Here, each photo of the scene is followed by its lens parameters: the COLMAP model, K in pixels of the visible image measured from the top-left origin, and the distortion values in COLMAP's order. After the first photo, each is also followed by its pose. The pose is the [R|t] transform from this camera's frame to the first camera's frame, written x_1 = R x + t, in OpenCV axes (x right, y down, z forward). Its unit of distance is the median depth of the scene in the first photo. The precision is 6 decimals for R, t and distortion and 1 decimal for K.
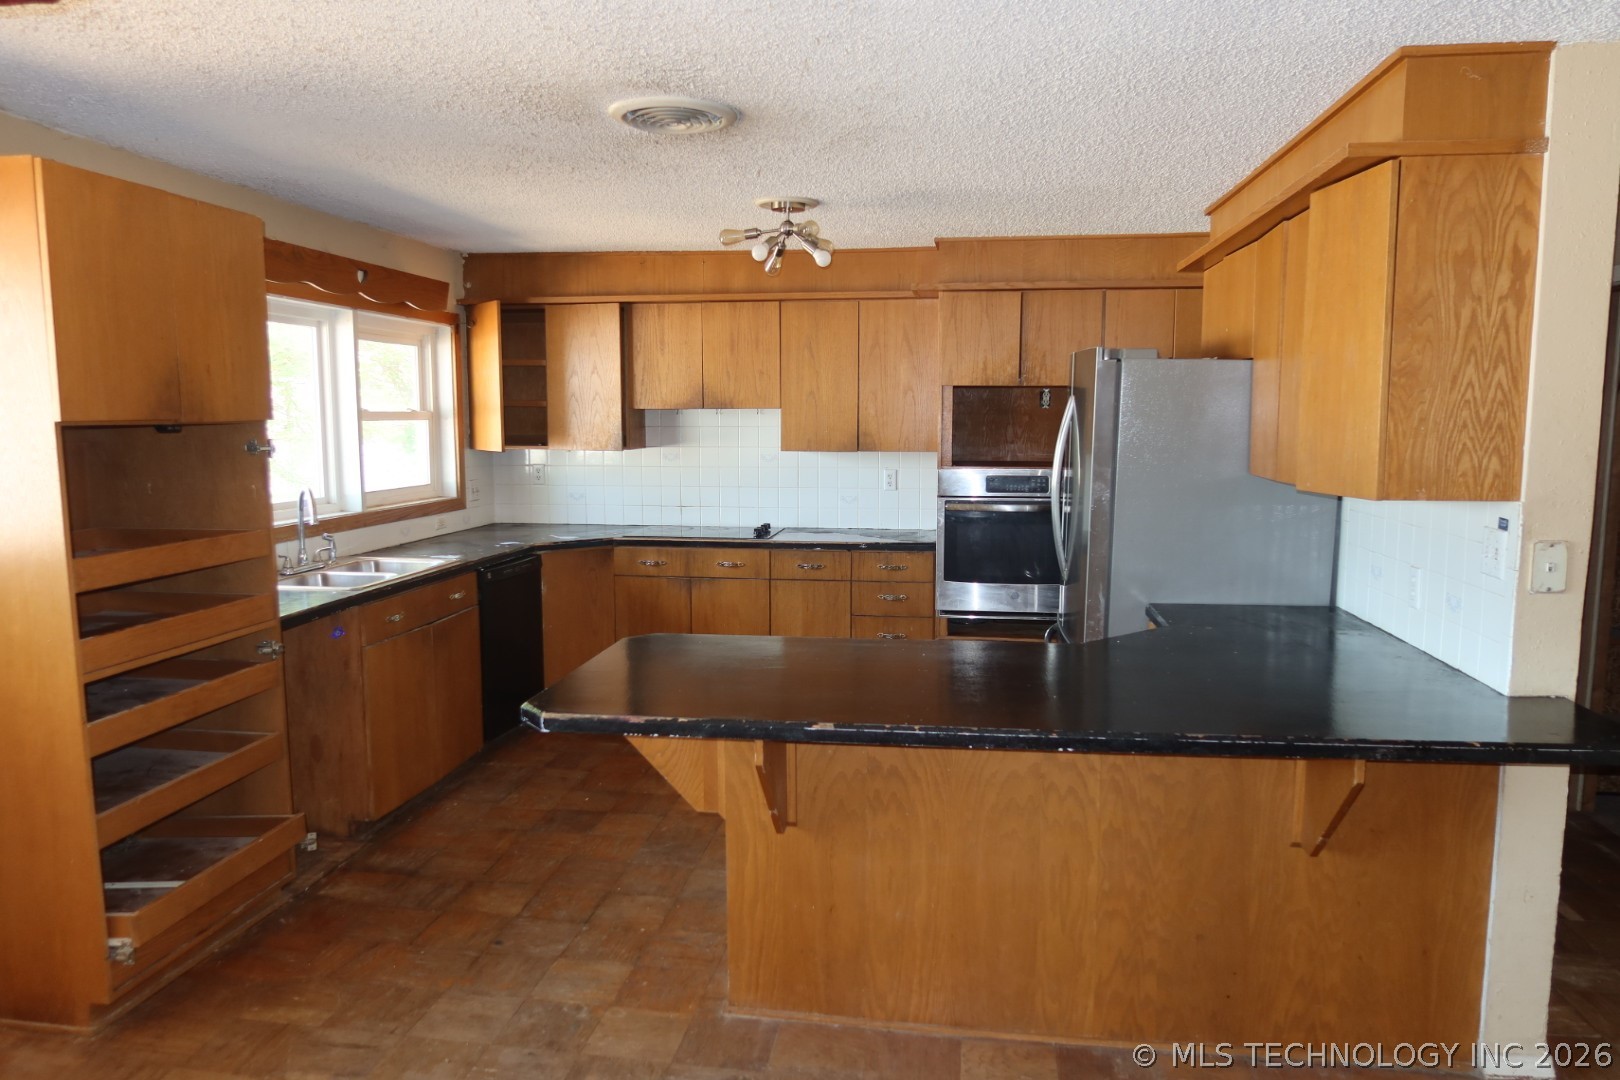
lens RADIAL K [[1115.6, 0, 807.7], [0, 1115.6, 543.1], [0, 0, 1]] dist [-0.021702, 0.001110]
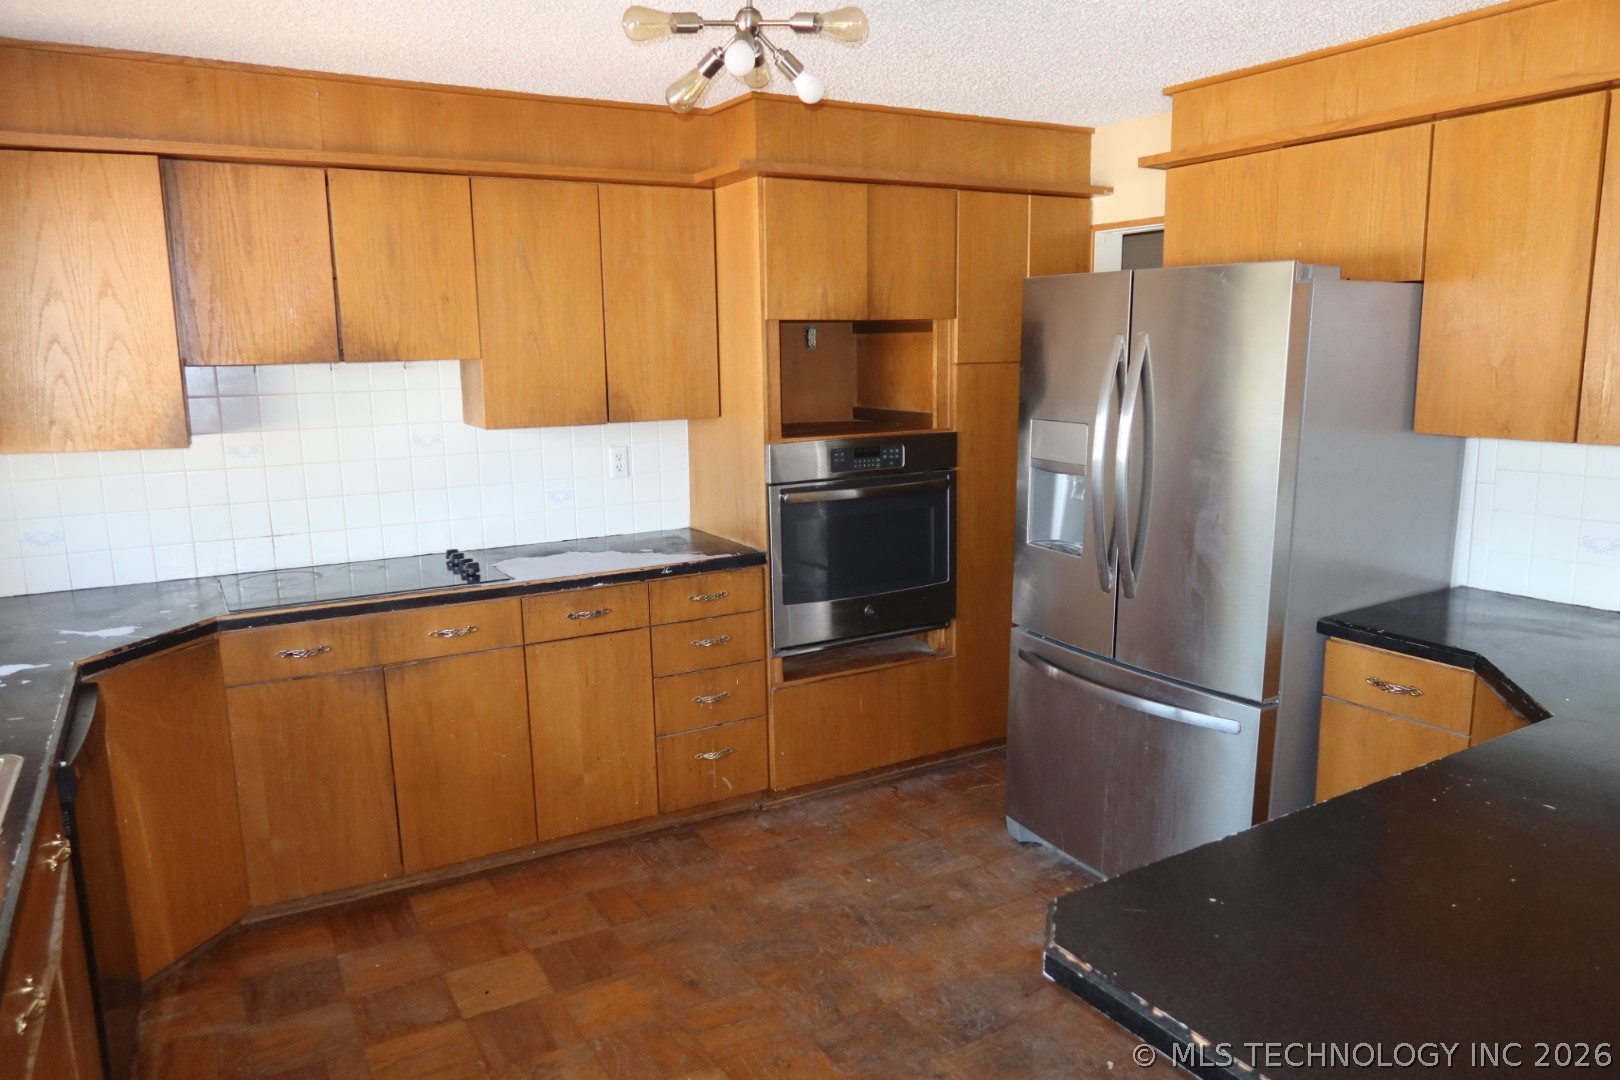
lens RADIAL K [[1115.6, 0, 808.1], [0, 1115.6, 545.9], [0, 0, 1]] dist [-0.021702, 0.001110]
pose [[0.784641, -0.122999, 0.607626, -0.269352], [0.086389, 0.992251, 0.089300, -0.060687], [-0.613901, -0.017576, 0.789187, 0.429179]]
